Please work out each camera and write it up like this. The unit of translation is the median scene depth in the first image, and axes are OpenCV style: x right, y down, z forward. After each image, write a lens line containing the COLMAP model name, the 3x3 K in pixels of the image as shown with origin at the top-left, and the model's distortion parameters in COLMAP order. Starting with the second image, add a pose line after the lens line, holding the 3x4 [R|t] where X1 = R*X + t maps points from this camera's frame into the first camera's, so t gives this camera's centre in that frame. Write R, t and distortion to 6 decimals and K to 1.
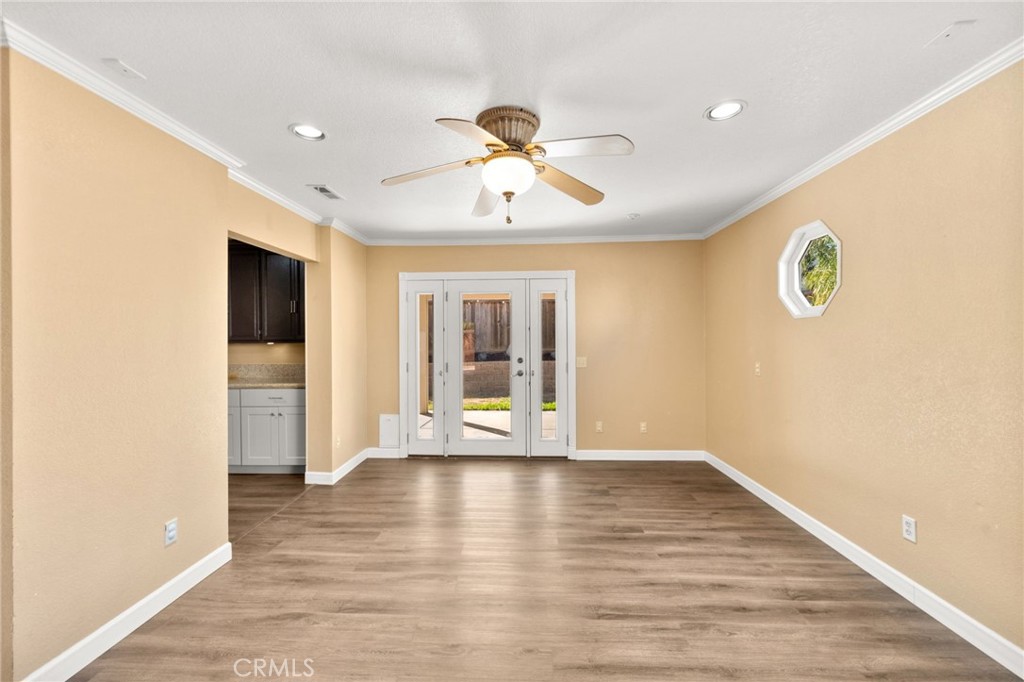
lens RADIAL K [[406.7, 0, 510.5], [0, 406.7, 342.4], [0, 0, 1]] dist [-0.001543, 0.000804]
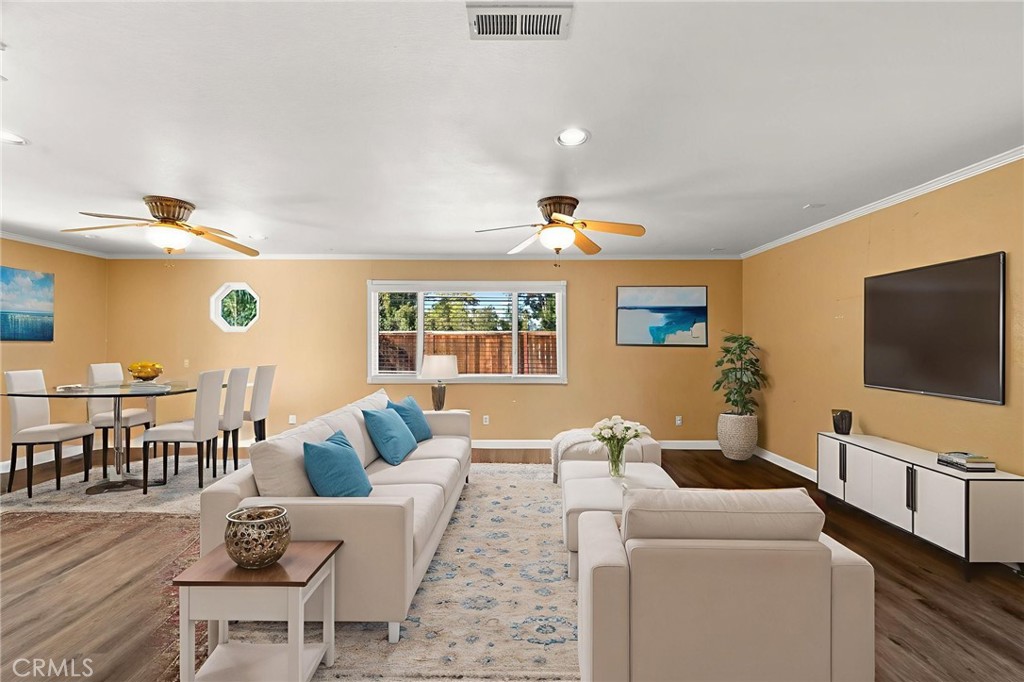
lens RADIAL K [[406.7, 0, 520.6], [0, 406.7, 342.0], [0, 0, 1]] dist [-0.001543, 0.000804]
pose [[-0.063358, 0.011763, 0.997922, -0.759735], [-0.001866, 0.999927, -0.011905, -0.001371], [-0.997989, -0.002616, -0.063331, -0.118408]]
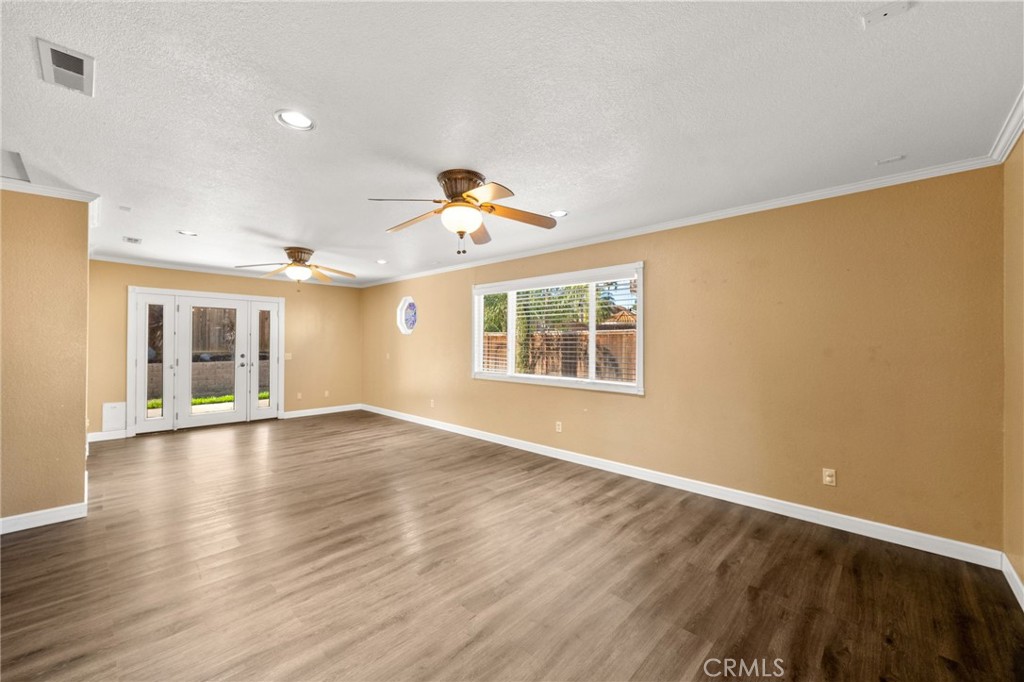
lens RADIAL K [[406.7, 0, 515.5], [0, 406.7, 341.7], [0, 0, 1]] dist [-0.001543, 0.000804]
pose [[0.644420, 0.012127, 0.764576, -0.465284], [-0.008978, 0.999925, -0.008293, -0.003147], [-0.764619, -0.001520, 0.644480, -0.694839]]
